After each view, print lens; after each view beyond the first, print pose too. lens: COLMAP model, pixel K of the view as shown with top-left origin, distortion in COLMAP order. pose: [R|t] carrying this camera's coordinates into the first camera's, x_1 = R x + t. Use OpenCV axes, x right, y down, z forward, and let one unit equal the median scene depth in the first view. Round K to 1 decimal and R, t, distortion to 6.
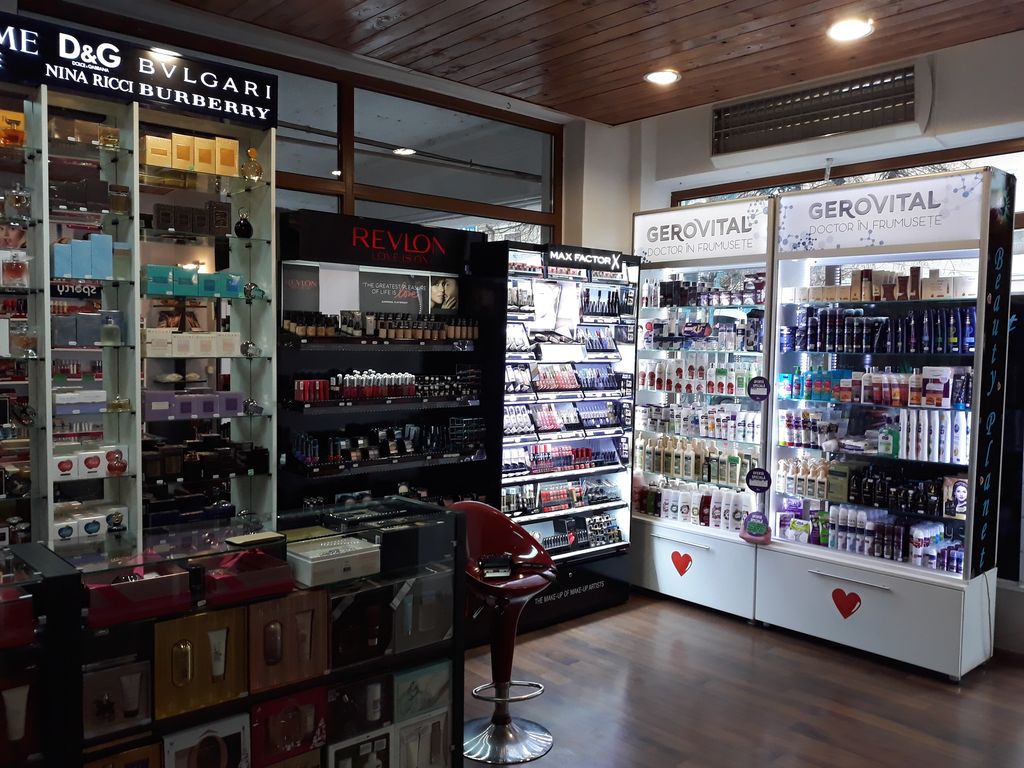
lens RADIAL K [[849.0, 0, 497.7], [0, 849.0, 389.5], [0, 0, 1]] dist [0.081806, -0.182033]
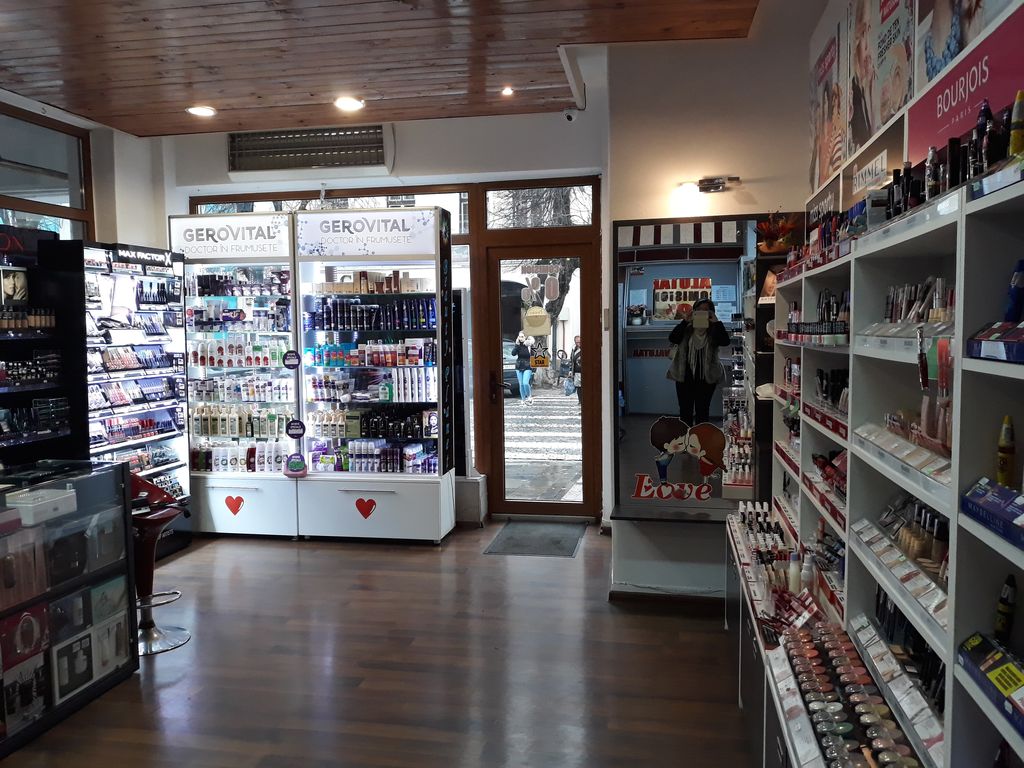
lens RADIAL K [[849.0, 0, 497.7], [0, 849.0, 389.5], [0, 0, 1]] dist [0.081806, -0.182033]
pose [[0.790648, -0.070187, 0.608235, -0.245268], [0.056334, 0.997533, 0.041880, 0.007565], [-0.609674, 0.001152, 0.792651, -0.231567]]
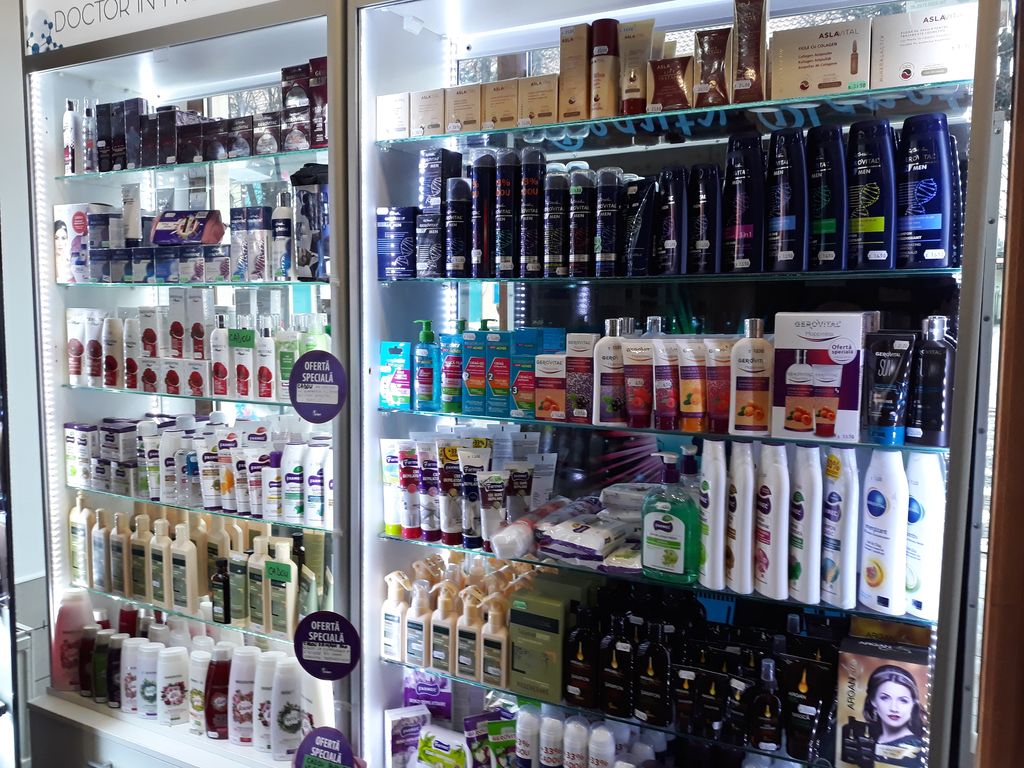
lens RADIAL K [[849.0, 0, 497.7], [0, 849.0, 389.5], [0, 0, 1]] dist [0.081806, -0.182033]
pose [[0.940221, -0.037215, 0.338525, 0.257321], [0.023869, 0.998768, 0.043503, -0.012662], [-0.339727, -0.032822, 0.939951, 0.652329]]
